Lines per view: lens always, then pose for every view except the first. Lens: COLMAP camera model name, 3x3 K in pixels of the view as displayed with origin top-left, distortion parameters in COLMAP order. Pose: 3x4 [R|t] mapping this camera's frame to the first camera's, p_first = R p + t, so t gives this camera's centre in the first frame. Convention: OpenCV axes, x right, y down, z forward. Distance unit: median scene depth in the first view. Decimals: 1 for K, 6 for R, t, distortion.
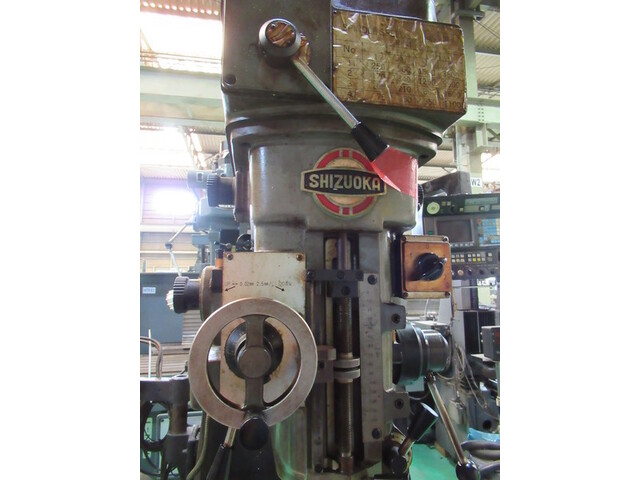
lens RADIAL K [[359.9, 0, 318.4], [0, 359.9, 236.6], [0, 0, 1]] dist [-0.002829, -0.000800]
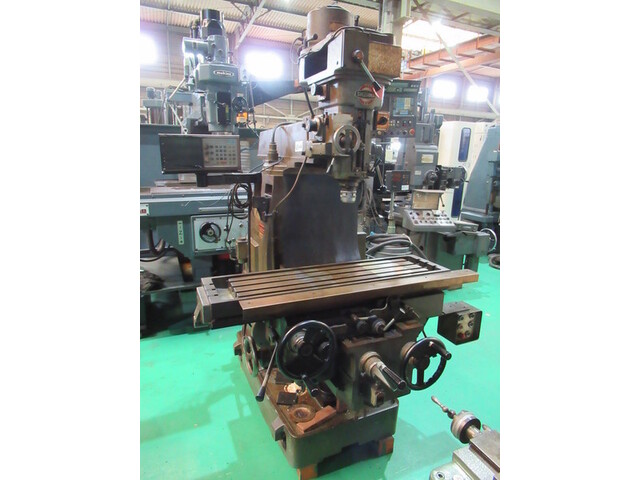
lens RADIAL K [[359.9, 0, 318.4], [0, 359.9, 236.6], [0, 0, 1]] dist [-0.002829, -0.000800]
pose [[0.969930, -0.021345, 0.242445, -0.253016], [-0.067247, 0.933865, 0.351246, -0.010926], [-0.233908, -0.356988, 0.904349, -0.520131]]
